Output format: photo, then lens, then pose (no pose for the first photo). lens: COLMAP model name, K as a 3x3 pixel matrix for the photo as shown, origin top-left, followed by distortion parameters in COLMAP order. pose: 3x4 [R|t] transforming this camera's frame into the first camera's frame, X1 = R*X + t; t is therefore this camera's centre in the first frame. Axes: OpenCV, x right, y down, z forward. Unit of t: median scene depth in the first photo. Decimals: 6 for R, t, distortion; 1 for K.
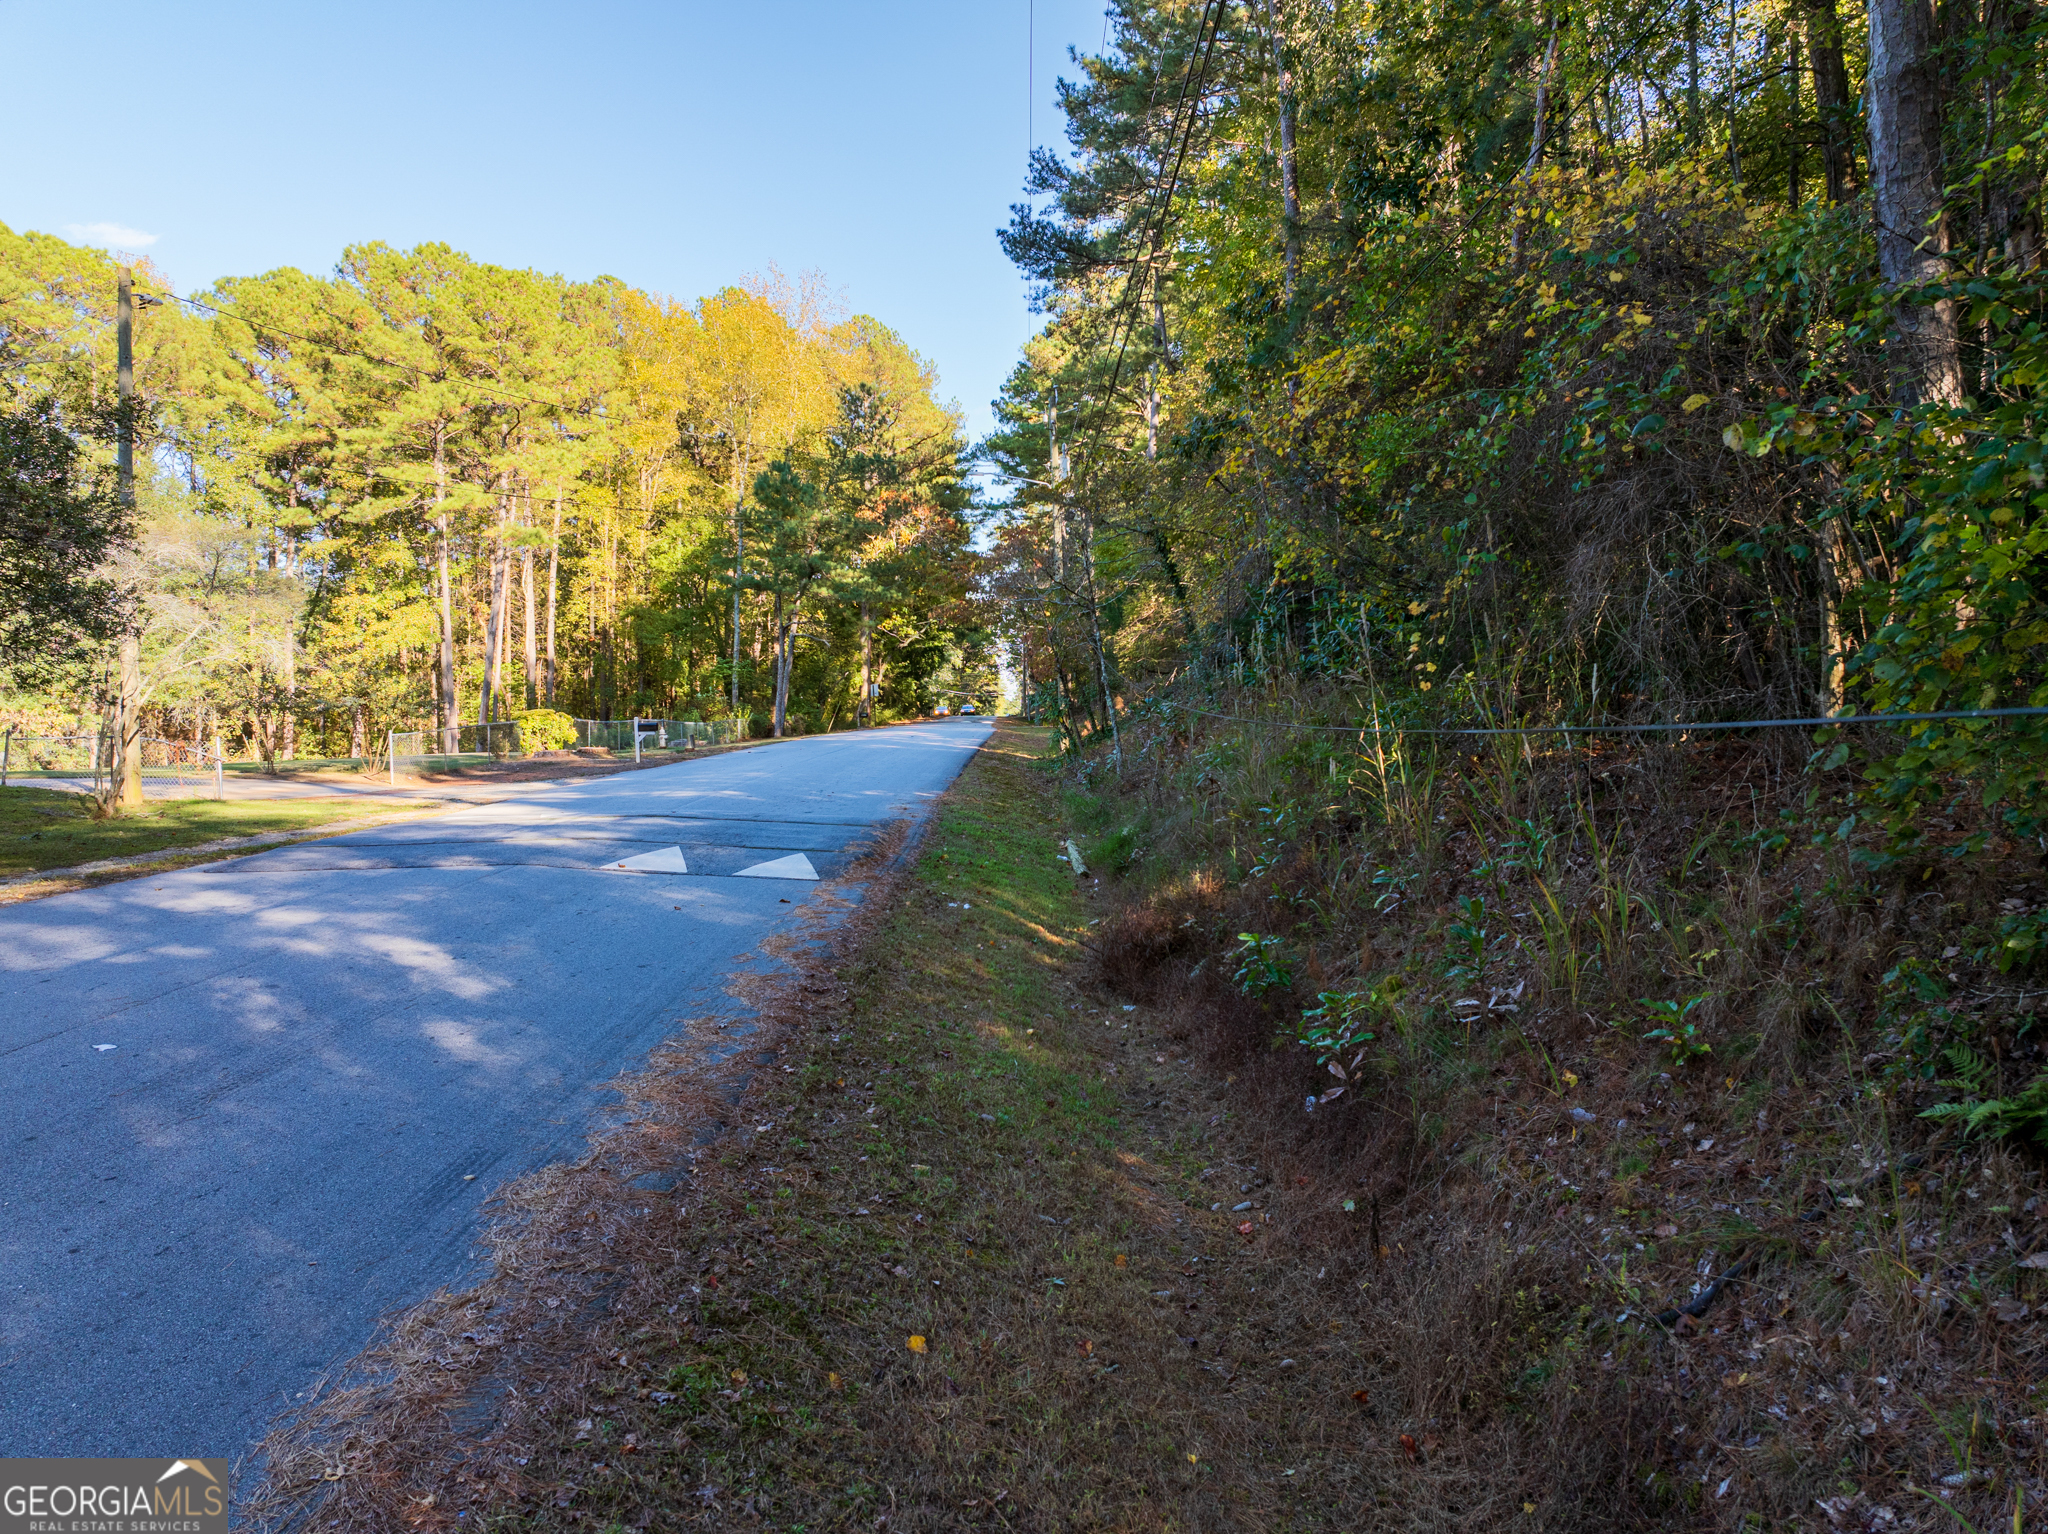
lens RADIAL K [[1451.8, 0, 1024.0], [0, 1451.8, 767.0], [0, 0, 1]] dist [-0.085475, 0.058264]
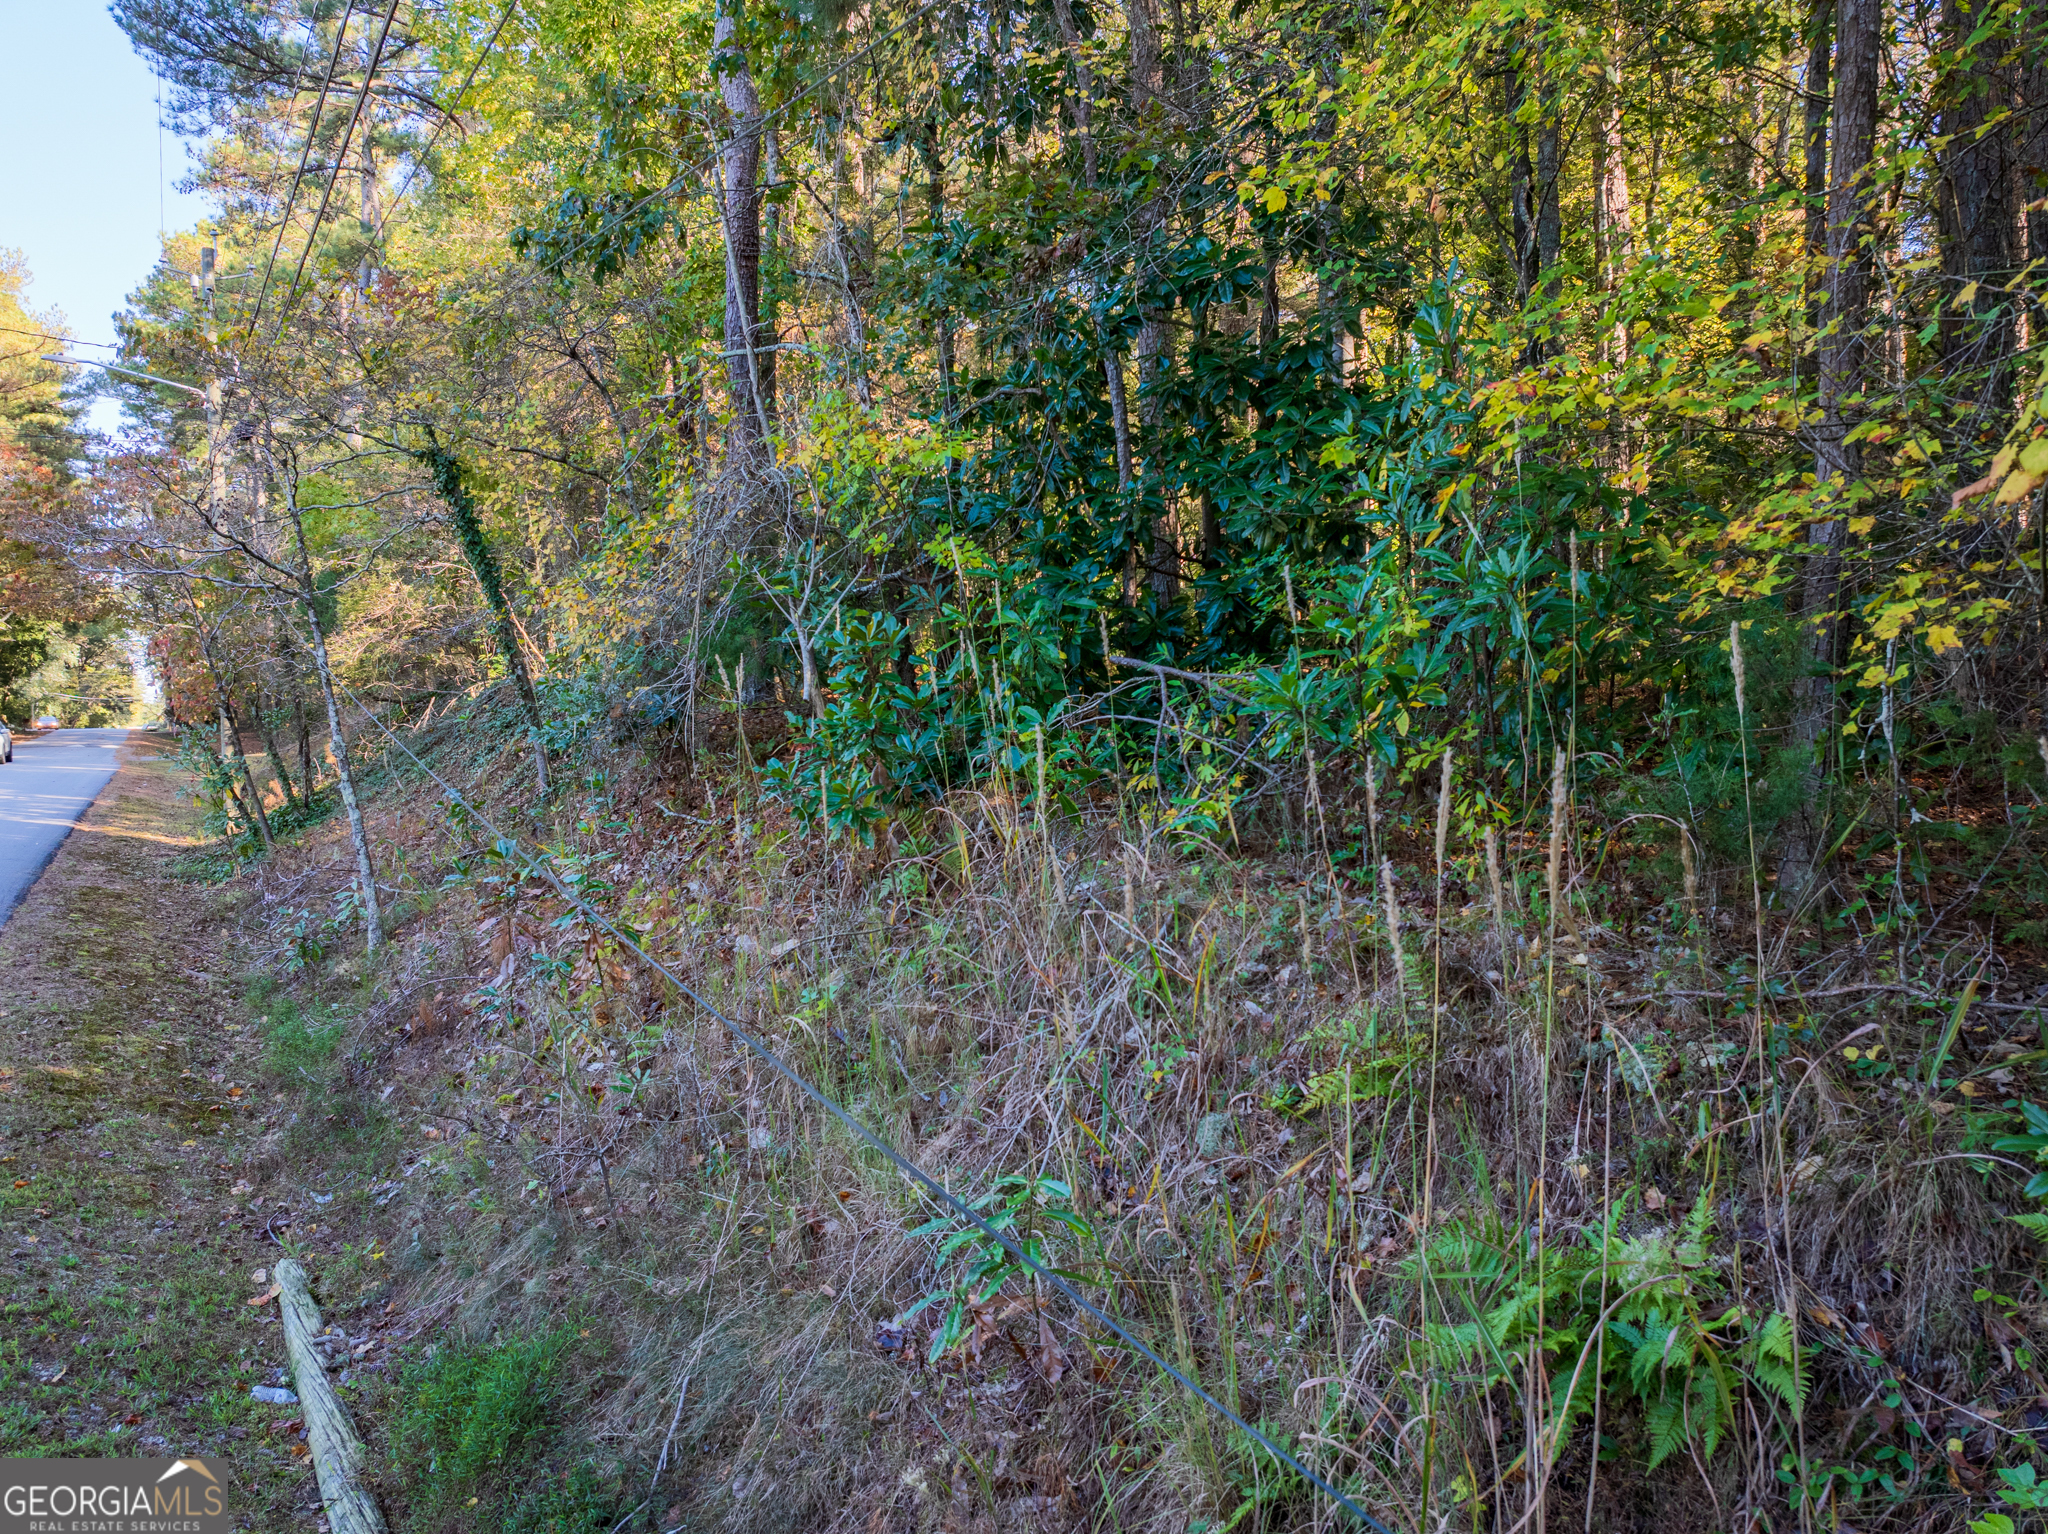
lens RADIAL K [[1451.8, 0, 1024.0], [0, 1451.8, 767.0], [0, 0, 1]] dist [-0.085475, 0.058264]
pose [[0.856936, -0.015175, 0.515200, 0.001726], [0.015699, 0.999871, 0.003338, -0.012298], [-0.515184, 0.005228, 0.857064, 0.112851]]
